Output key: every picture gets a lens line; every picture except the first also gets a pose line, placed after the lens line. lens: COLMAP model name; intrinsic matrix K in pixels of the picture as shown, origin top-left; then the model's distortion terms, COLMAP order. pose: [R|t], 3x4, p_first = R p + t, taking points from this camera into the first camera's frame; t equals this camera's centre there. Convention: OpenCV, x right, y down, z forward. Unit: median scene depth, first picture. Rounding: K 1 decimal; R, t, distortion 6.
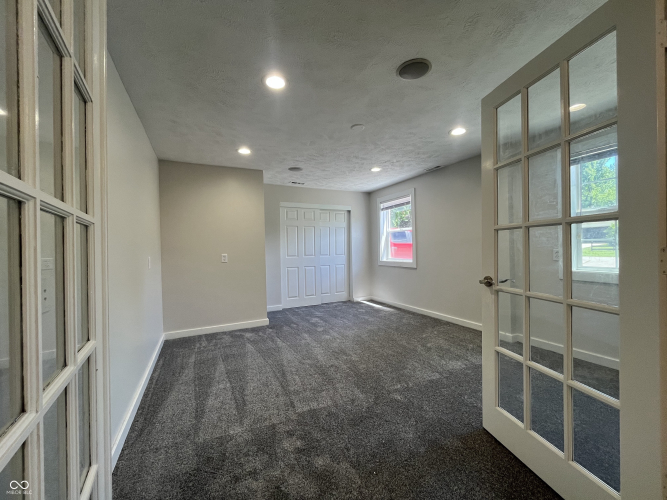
lens RADIAL K [[269.8, 0, 333.5], [0, 269.8, 249.6], [0, 0, 1]] dist [0.000193, -0.000195]
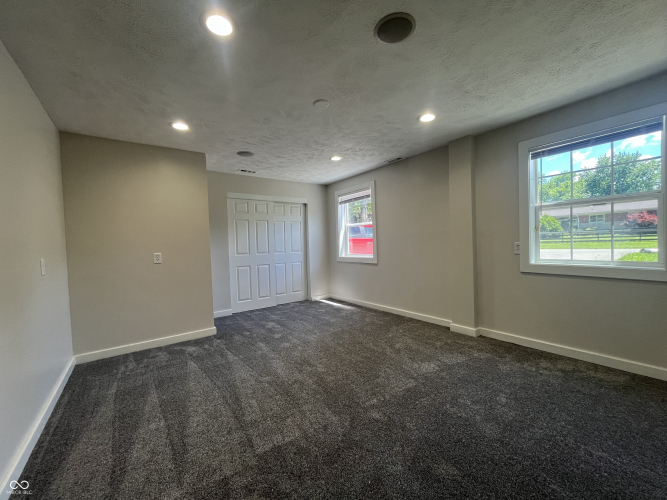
lens RADIAL K [[269.8, 0, 332.7], [0, 269.8, 249.4], [0, 0, 1]] dist [0.000193, -0.000195]
pose [[0.984388, -0.015913, 0.175292, -0.028823], [0.013315, 0.999783, 0.015990, -0.000805], [-0.175509, -0.013406, 0.984387, 0.122441]]
